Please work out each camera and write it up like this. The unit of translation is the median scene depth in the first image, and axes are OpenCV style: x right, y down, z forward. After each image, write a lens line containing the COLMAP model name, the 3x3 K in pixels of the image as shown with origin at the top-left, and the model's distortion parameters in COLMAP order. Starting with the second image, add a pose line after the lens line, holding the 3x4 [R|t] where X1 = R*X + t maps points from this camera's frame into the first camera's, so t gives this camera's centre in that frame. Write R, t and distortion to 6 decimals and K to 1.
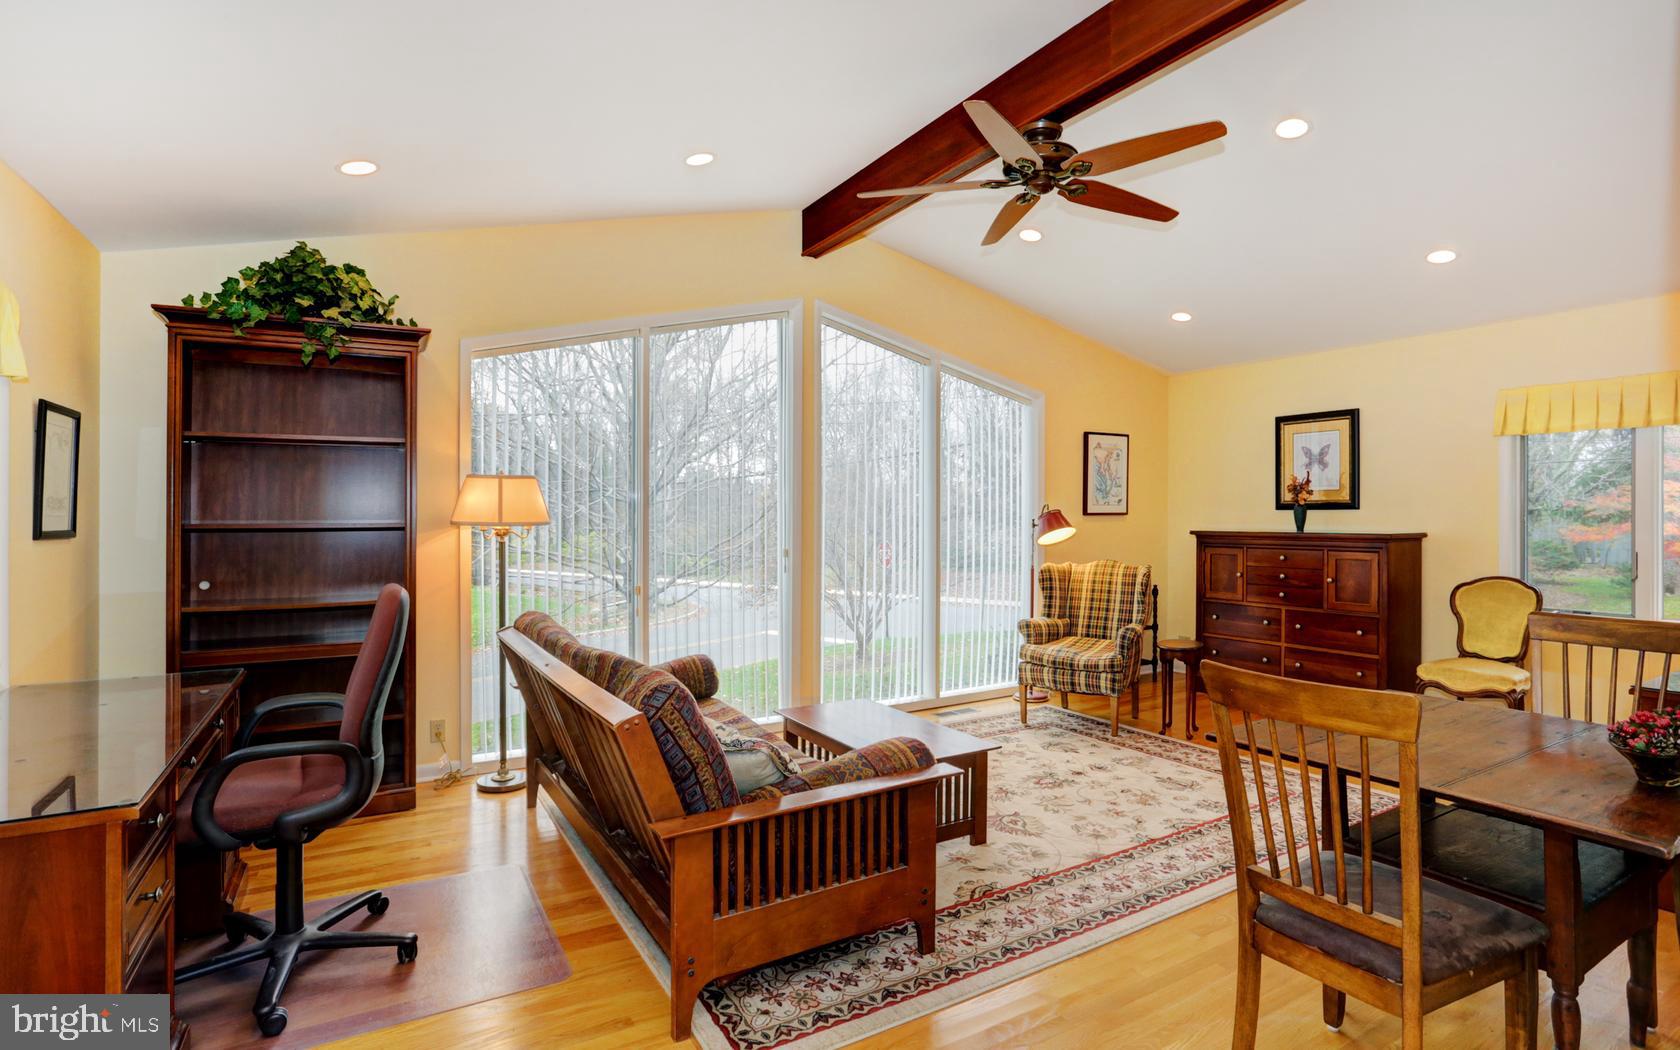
lens RADIAL K [[826.0, 0, 840.0], [0, 826.0, 525.0], [0, 0, 1]] dist [-0.037014, 0.000070]
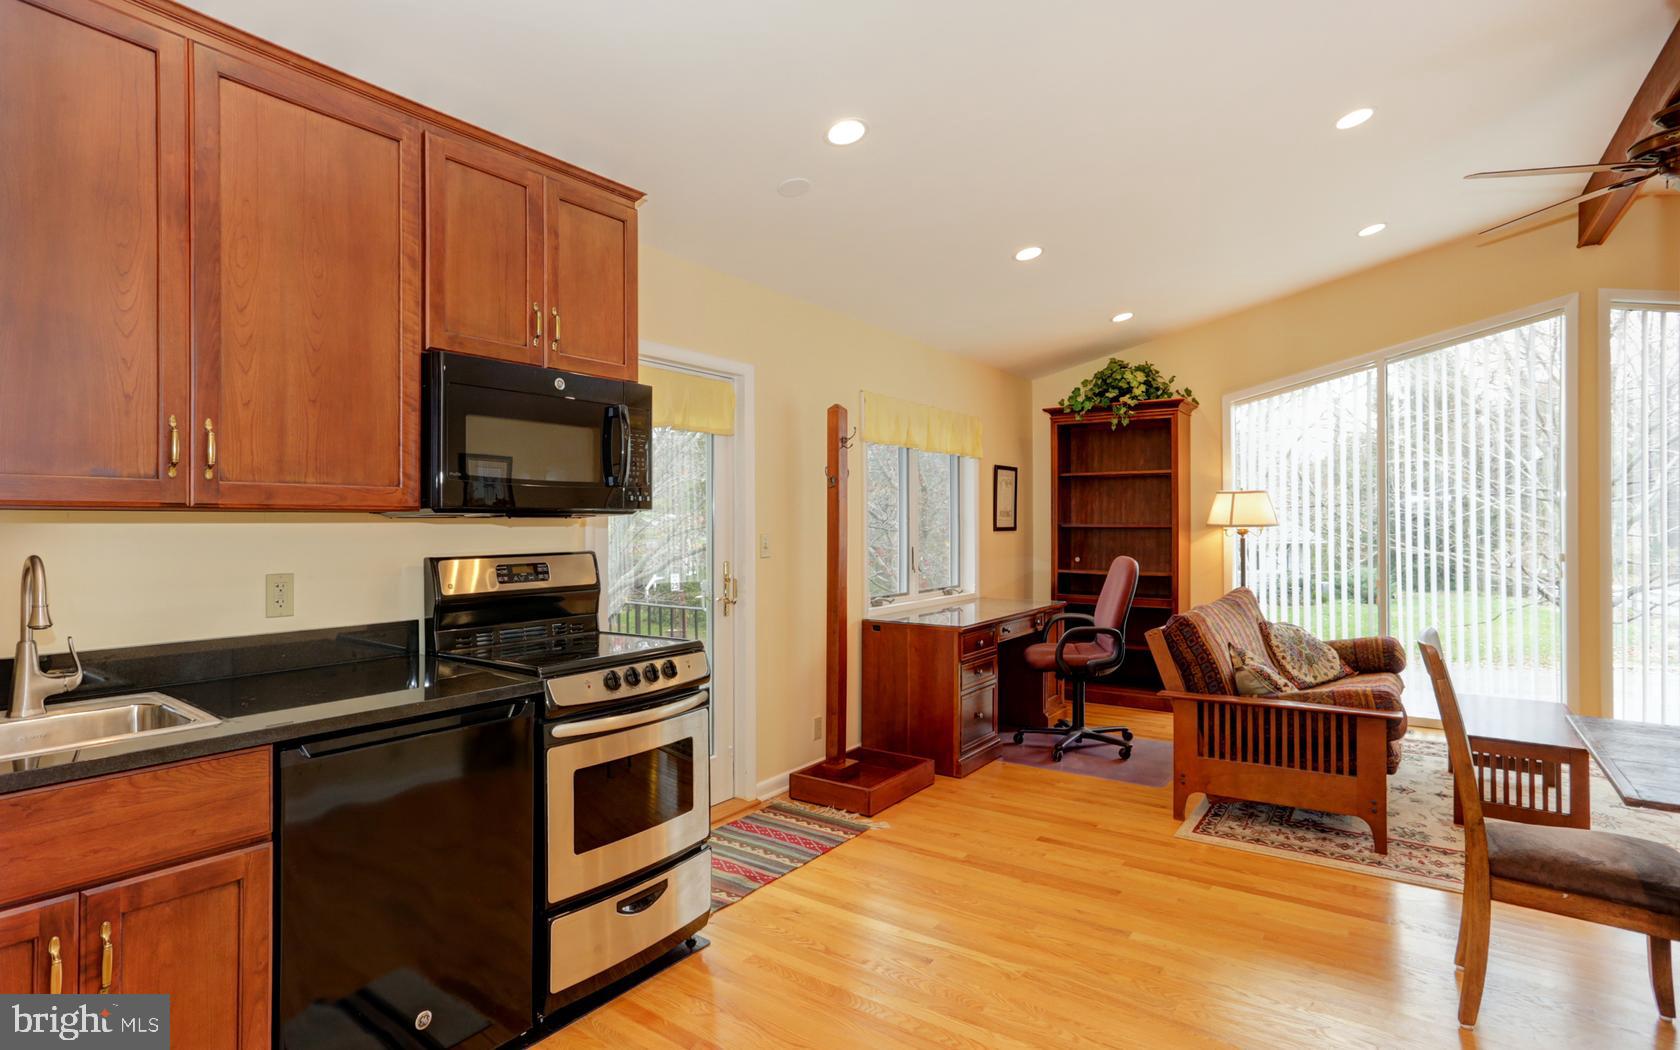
lens RADIAL K [[826.0, 0, 840.0], [0, 826.0, 525.0], [0, 0, 1]] dist [-0.037014, 0.000070]
pose [[0.430876, 0.009305, -0.902363, 0.675452], [-0.013939, 0.999896, 0.003655, 0.001264], [0.902303, 0.011003, 0.430961, -0.265371]]
